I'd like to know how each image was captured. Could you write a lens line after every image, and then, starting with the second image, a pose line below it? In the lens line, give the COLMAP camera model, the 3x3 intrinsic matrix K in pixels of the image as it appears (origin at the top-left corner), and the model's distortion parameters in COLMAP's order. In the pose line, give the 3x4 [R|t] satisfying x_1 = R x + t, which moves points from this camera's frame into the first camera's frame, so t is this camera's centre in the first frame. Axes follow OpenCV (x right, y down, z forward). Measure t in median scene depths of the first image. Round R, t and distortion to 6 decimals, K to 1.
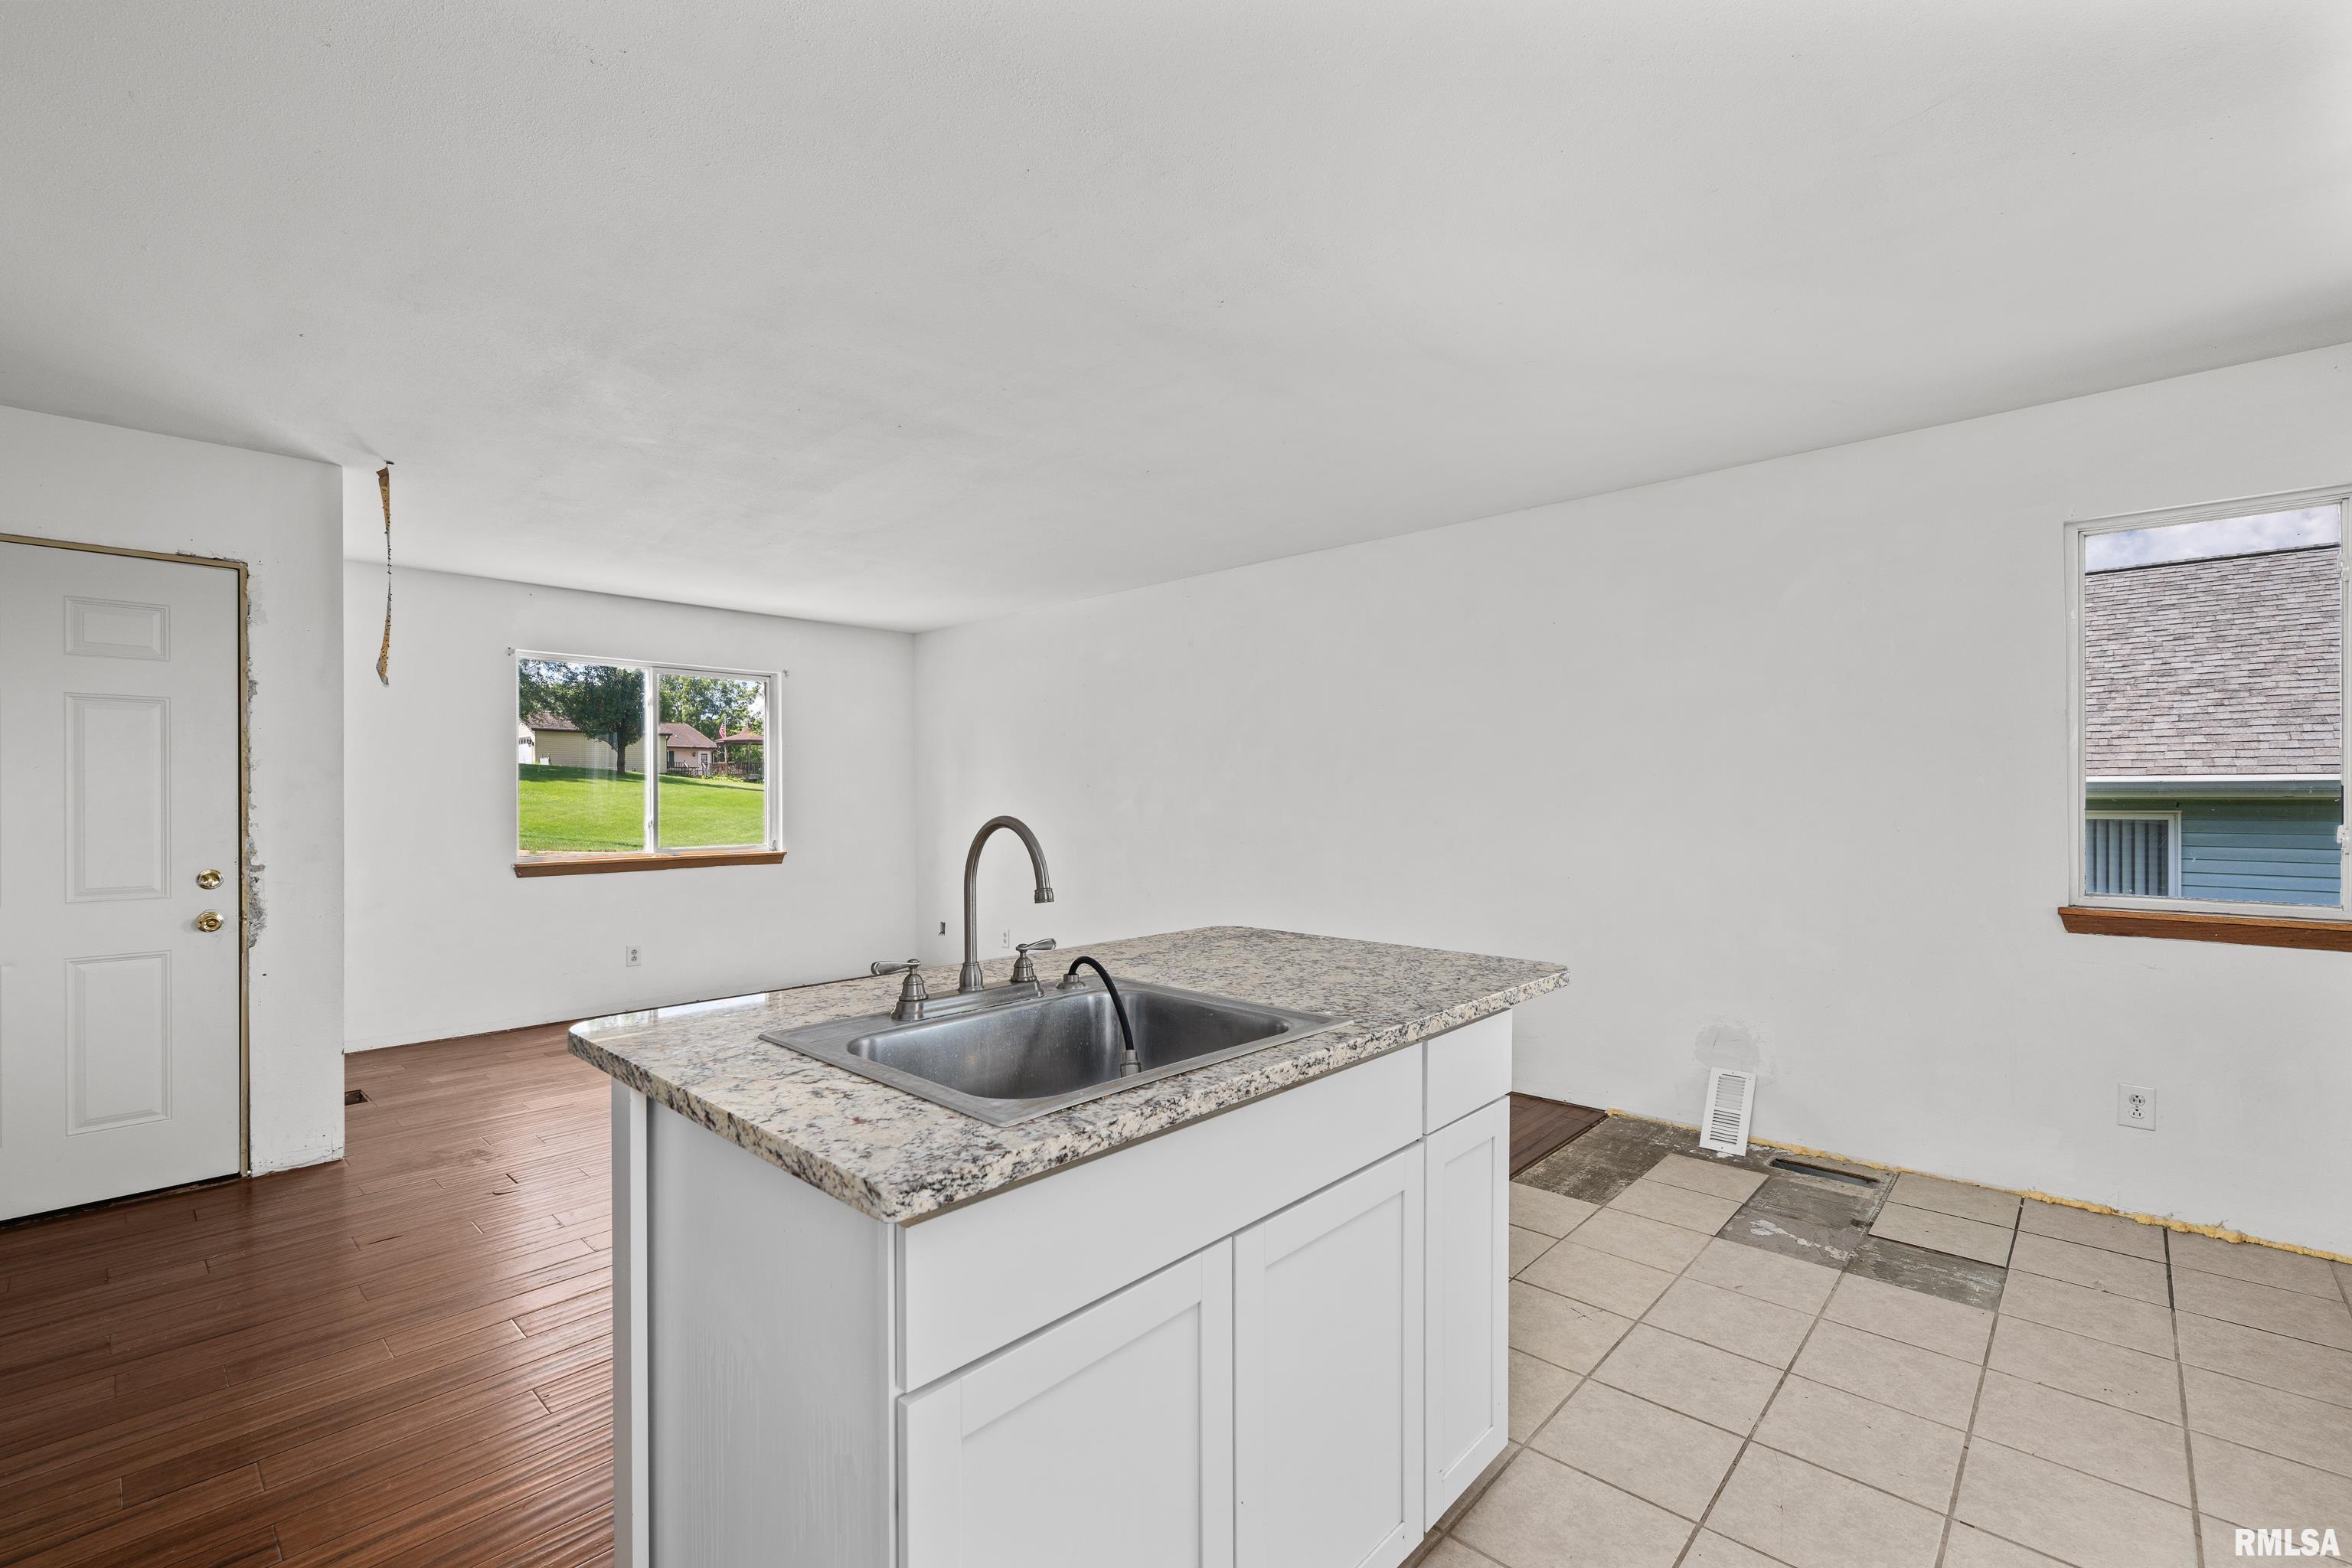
lens RADIAL K [[1007.3, 0, 1176.0], [0, 1007.3, 784.0], [0, 0, 1]] dist [-0.000210, -0.000113]
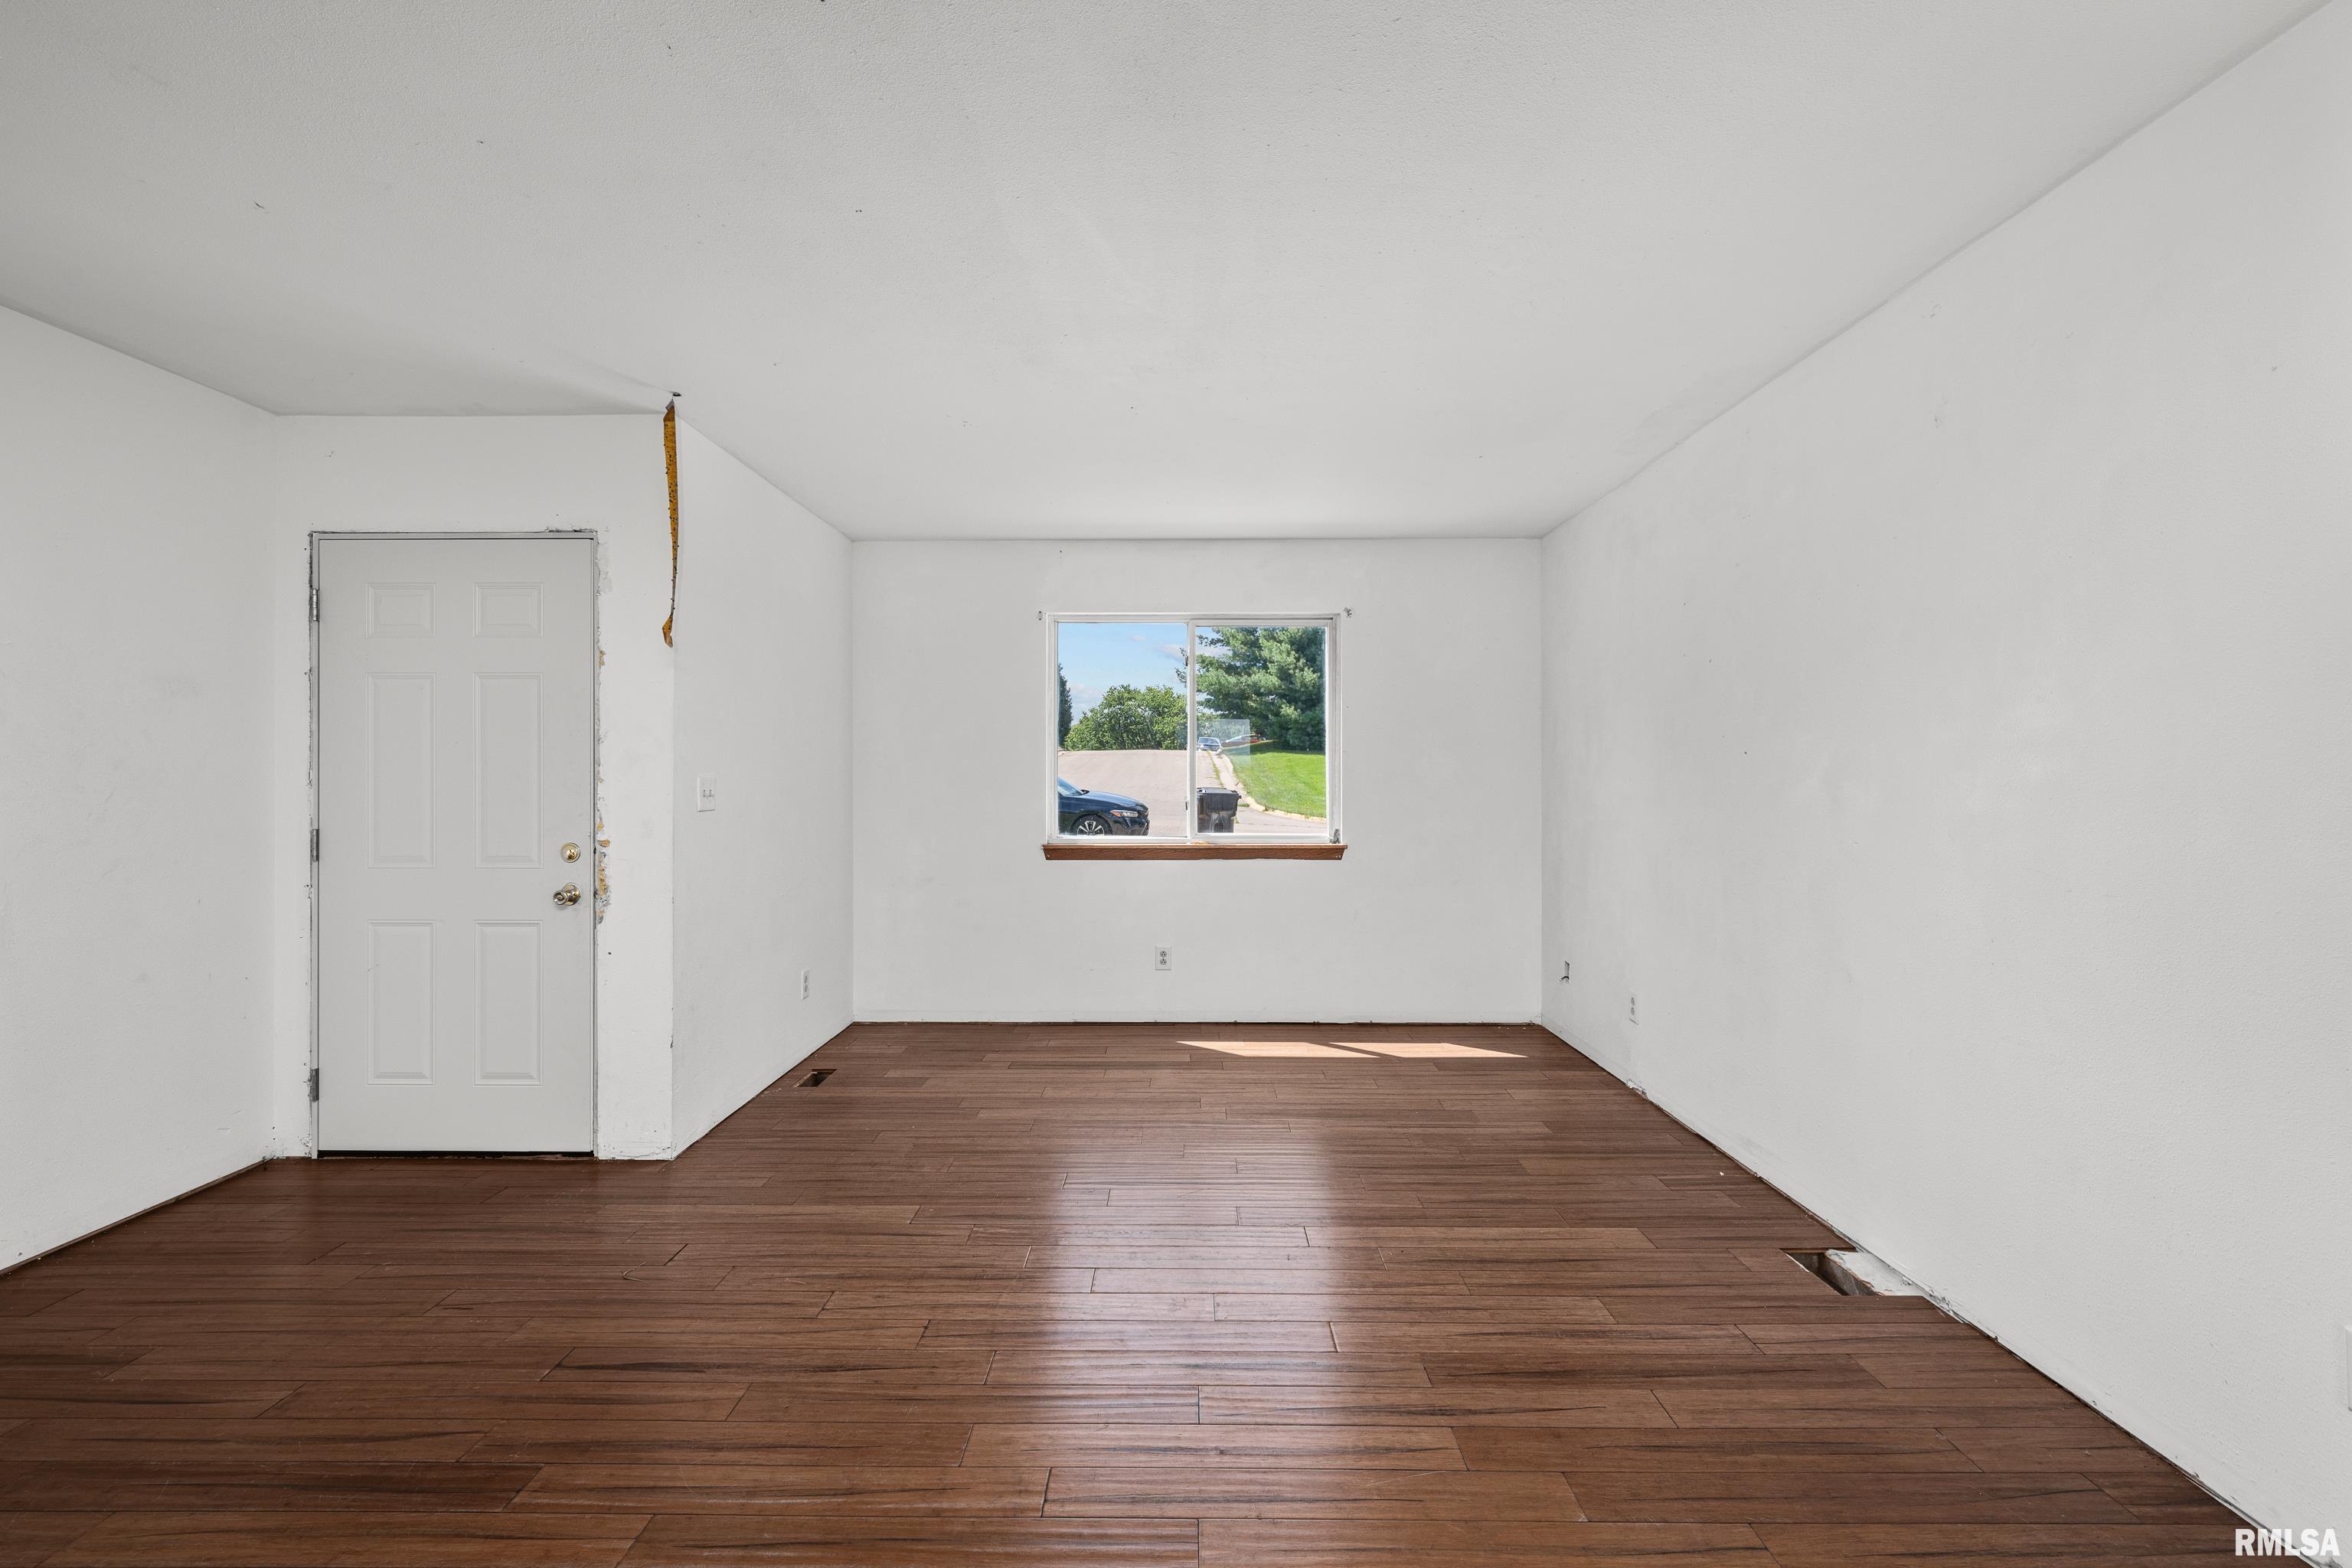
lens RADIAL K [[1037.8, 0, 1176.3], [0, 1037.8, 770.0], [0, 0, 1]] dist [0.000853, 0.000054]
pose [[0.681340, 0.000639, -0.731966, 0.198567], [0.005741, 0.999964, 0.006217, 0.009783], [0.731944, -0.008438, 0.681312, 0.721032]]
